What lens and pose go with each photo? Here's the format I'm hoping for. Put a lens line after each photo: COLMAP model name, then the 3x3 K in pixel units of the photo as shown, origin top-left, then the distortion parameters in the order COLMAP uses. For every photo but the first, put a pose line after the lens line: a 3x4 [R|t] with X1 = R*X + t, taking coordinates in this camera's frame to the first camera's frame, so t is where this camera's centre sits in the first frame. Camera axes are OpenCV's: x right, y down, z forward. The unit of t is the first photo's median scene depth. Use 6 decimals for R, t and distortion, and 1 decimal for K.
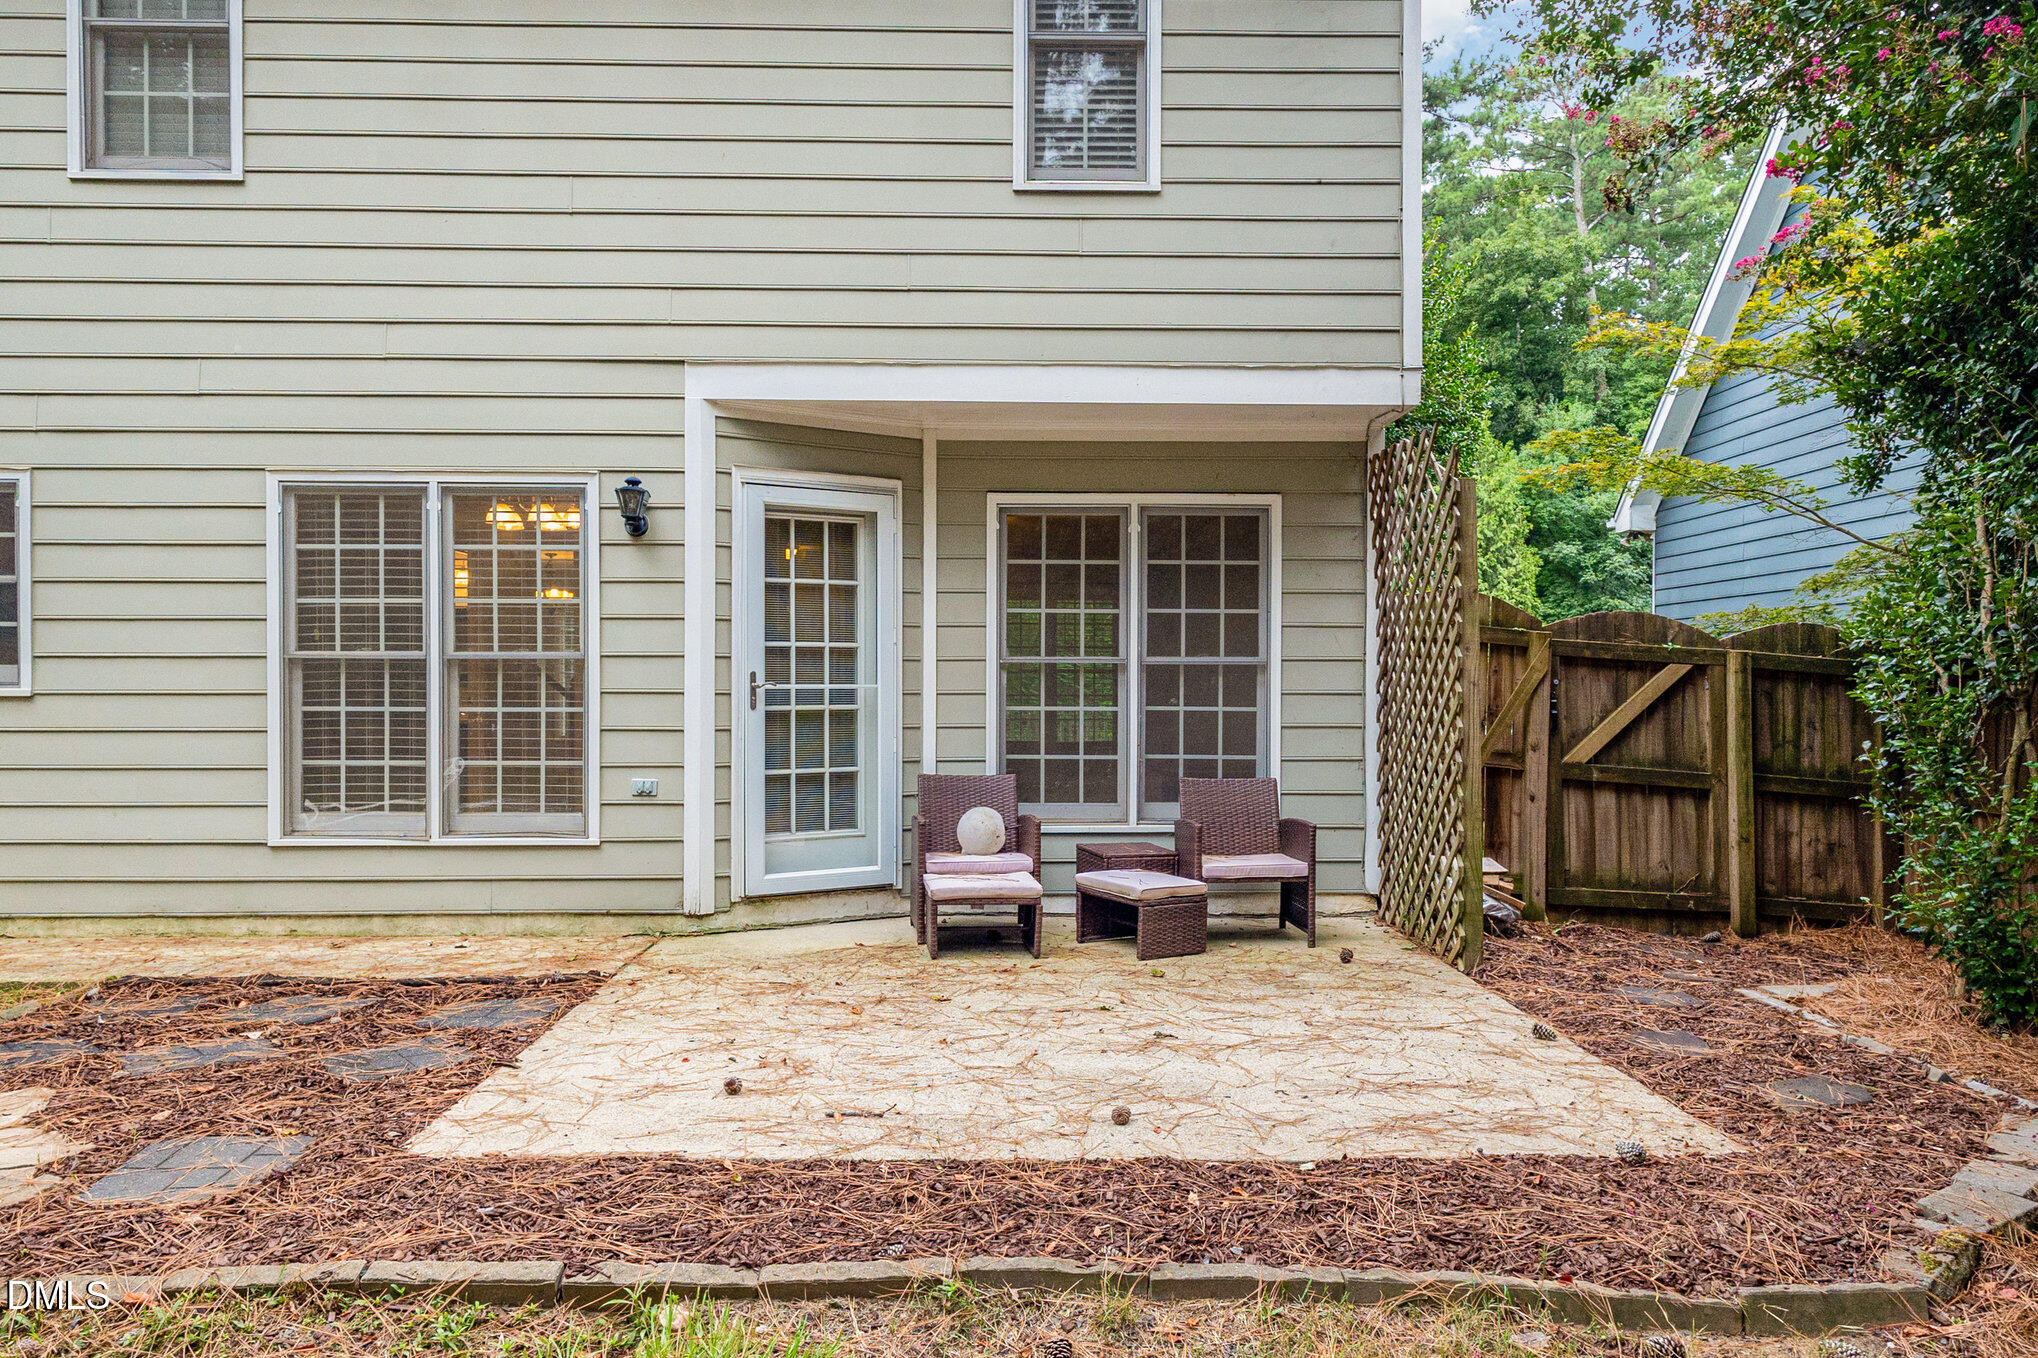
lens RADIAL K [[1210.0, 0, 1021.3], [0, 1210.0, 685.7], [0, 0, 1]] dist [-0.003862, -0.000174]
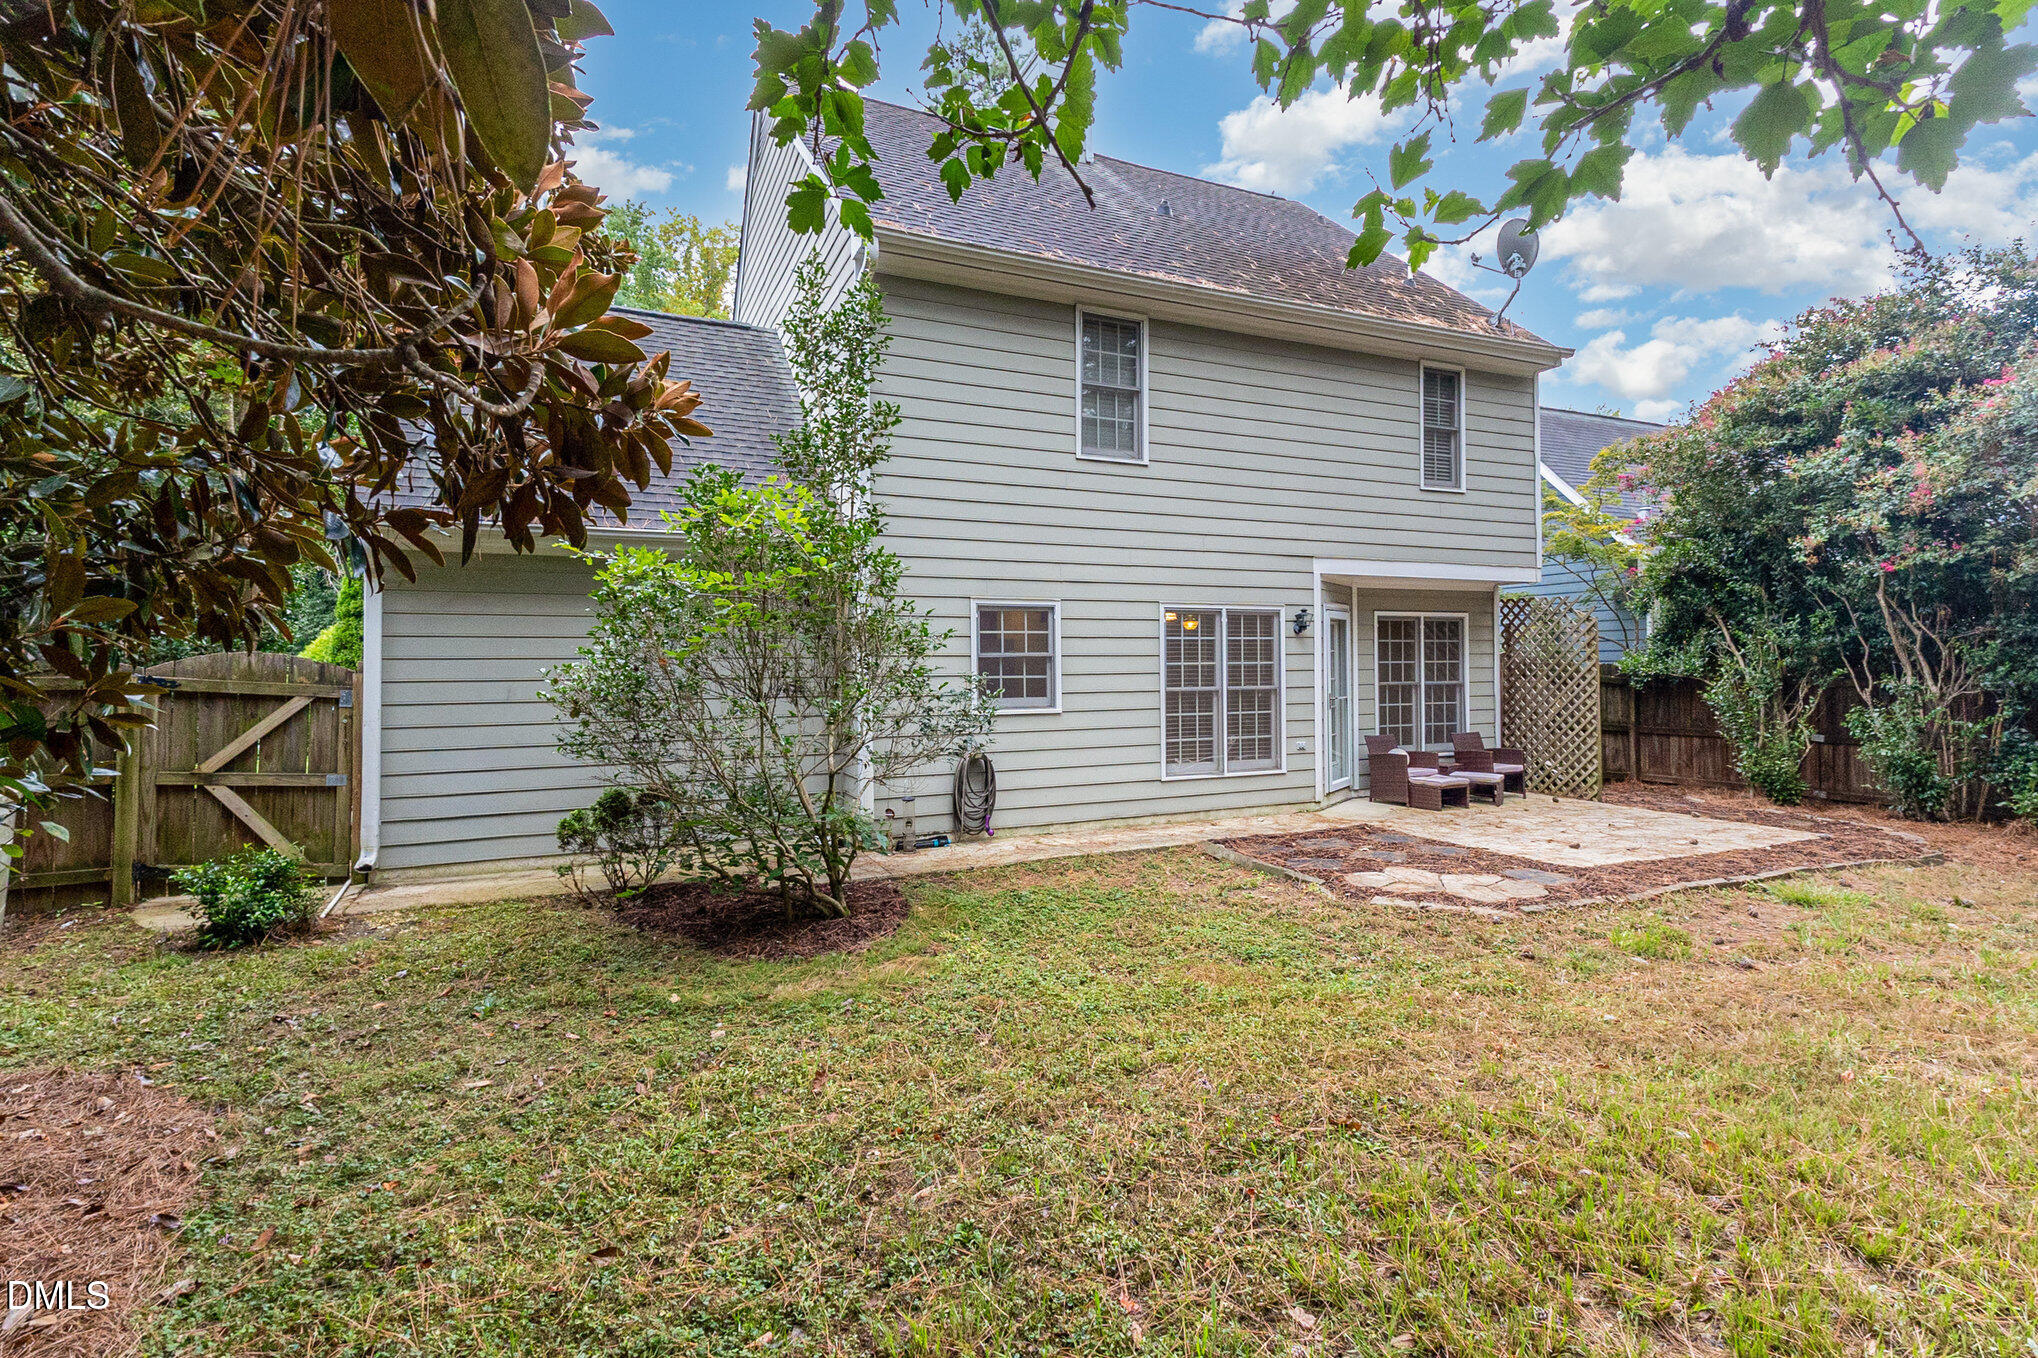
lens RADIAL K [[927.6, 0, 1017.5], [0, 927.6, 650.1], [0, 0, 1]] dist [0.013917, -0.005522]
pose [[0.926759, -0.002480, 0.375648, -1.443054], [0.006978, 0.999919, -0.010616, -0.078656], [-0.375591, 0.012460, 0.926702, -0.401611]]
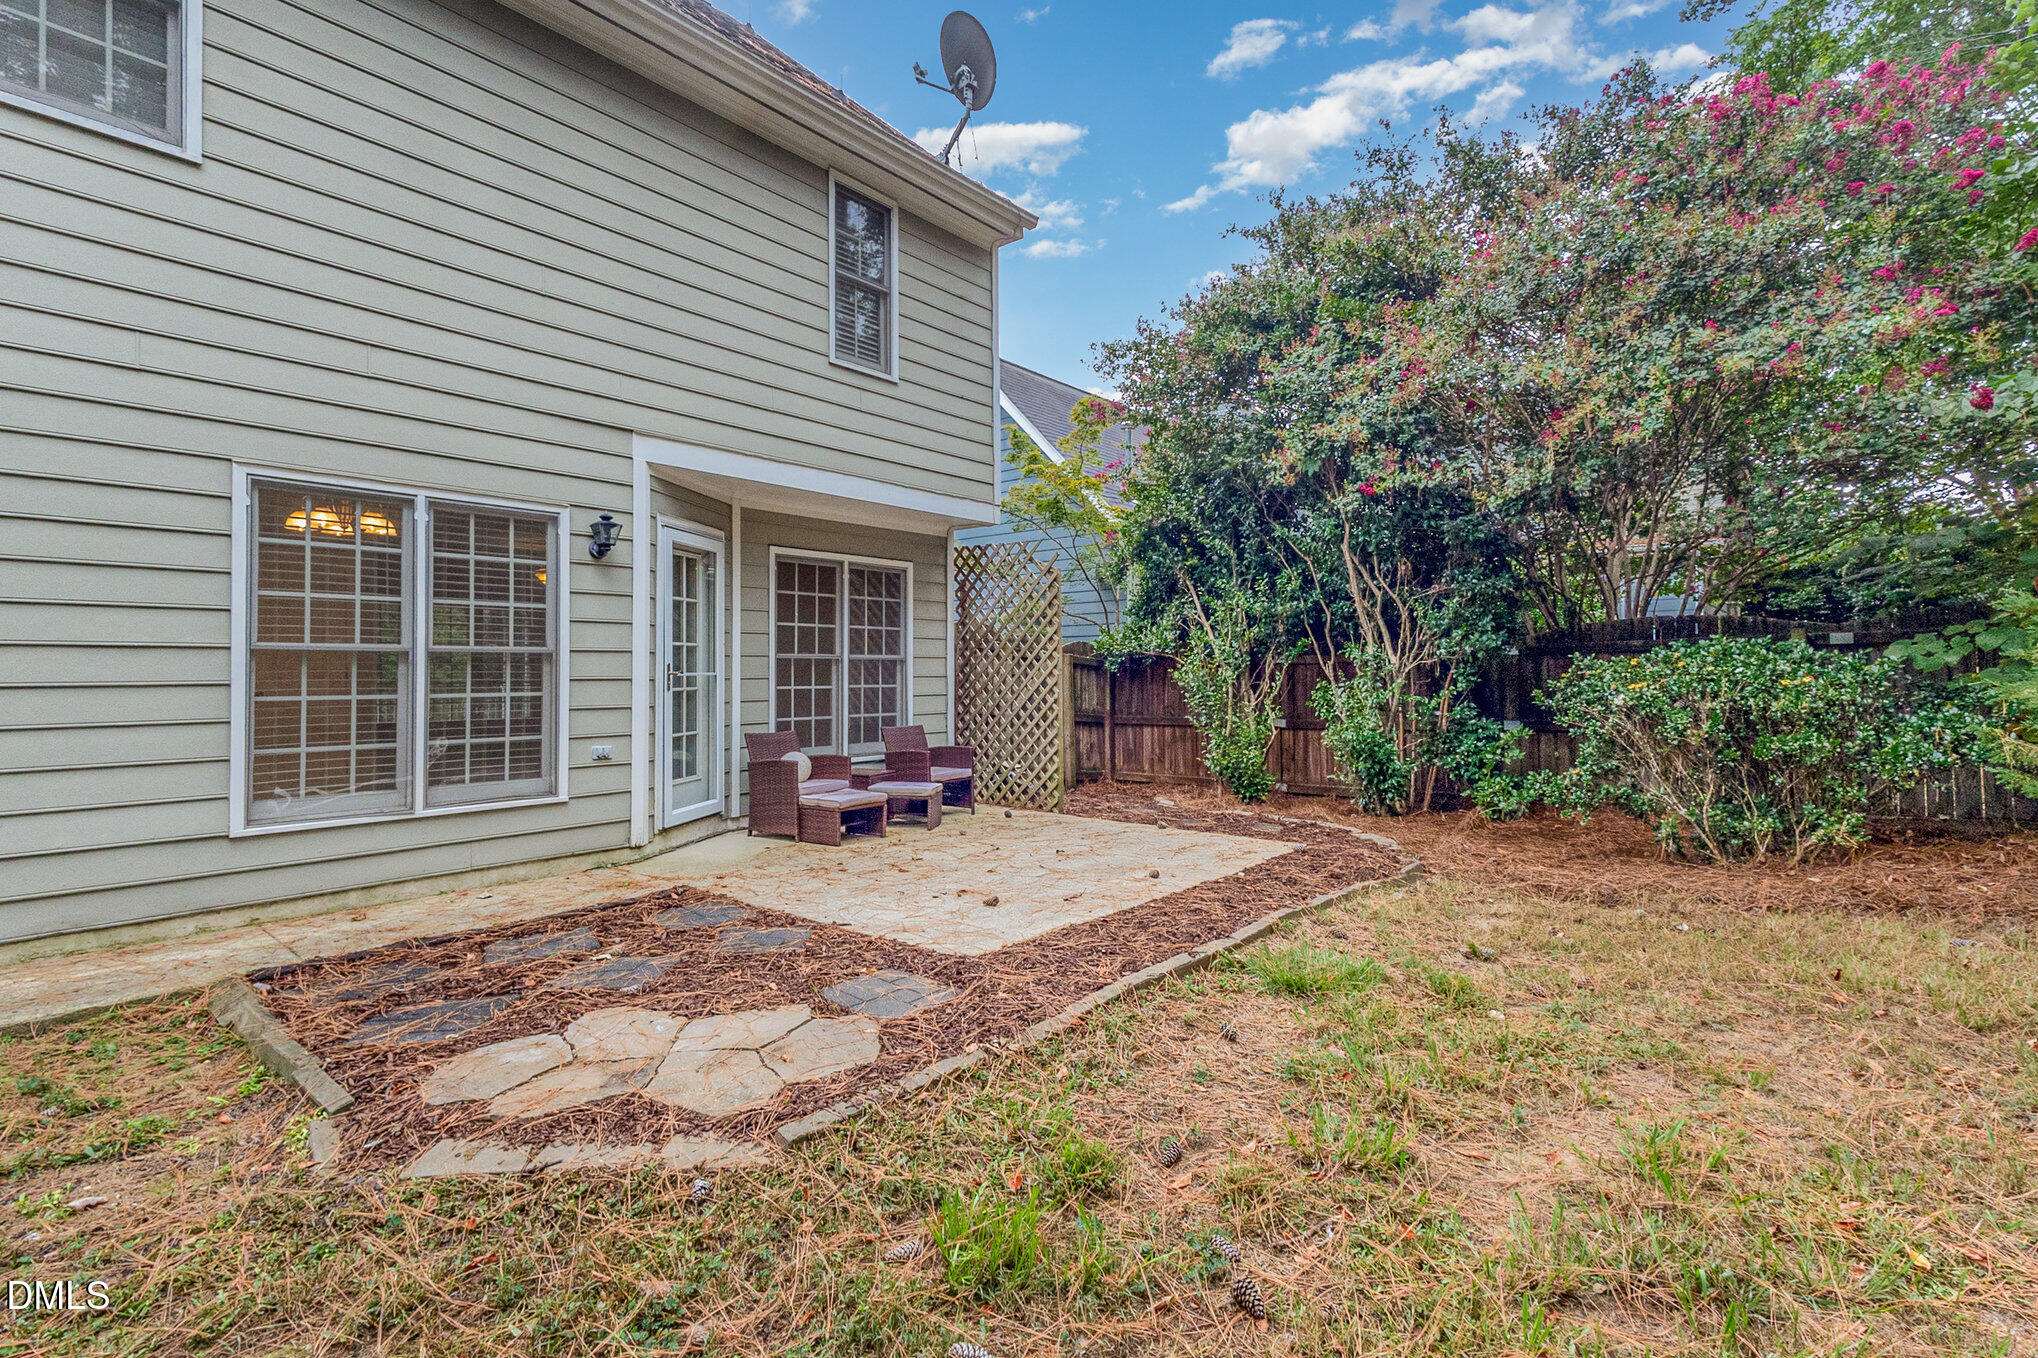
lens RADIAL K [[927.6, 0, 1017.5], [0, 927.6, 650.1], [0, 0, 1]] dist [0.013917, -0.005522]
pose [[0.666401, 0.013450, 0.745472, -0.756107], [0.002028, 0.999801, -0.019852, -0.005218], [-0.745591, 0.014742, 0.666241, 0.002312]]
